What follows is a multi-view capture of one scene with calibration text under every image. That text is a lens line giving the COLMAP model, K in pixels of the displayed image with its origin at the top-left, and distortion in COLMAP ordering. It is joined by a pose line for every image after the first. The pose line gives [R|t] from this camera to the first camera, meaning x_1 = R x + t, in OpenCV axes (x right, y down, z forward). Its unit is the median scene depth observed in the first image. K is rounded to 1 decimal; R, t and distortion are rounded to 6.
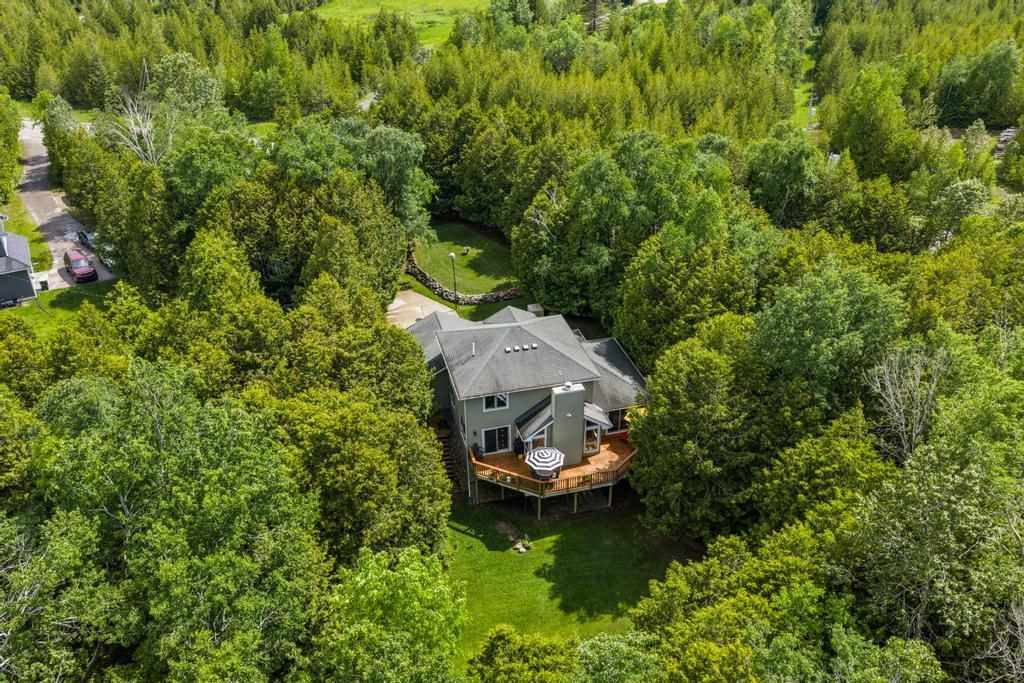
lens RADIAL K [[846.8, 0, 516.4], [0, 846.8, 332.8], [0, 0, 1]] dist [-0.002098, -0.014246]
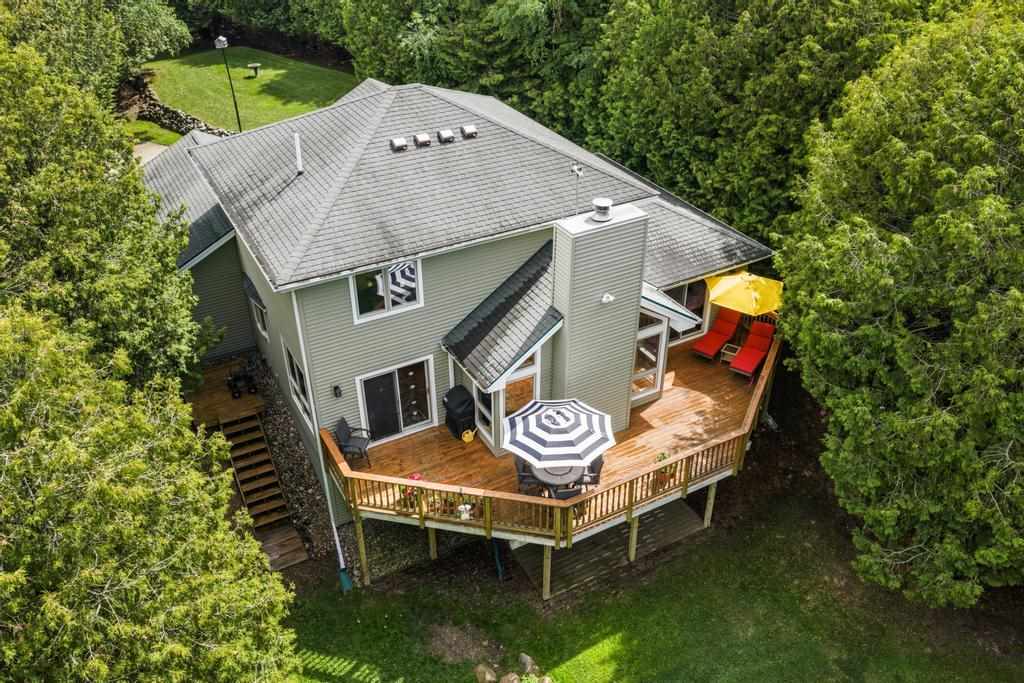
lens RADIAL K [[846.8, 0, 516.4], [0, 846.8, 332.8], [0, 0, 1]] dist [-0.002098, -0.014246]
pose [[0.969218, -0.129310, 0.209510, -0.047107], [0.119288, 0.991055, 0.059839, 0.083771], [-0.215374, -0.033005, 0.975974, 0.651561]]
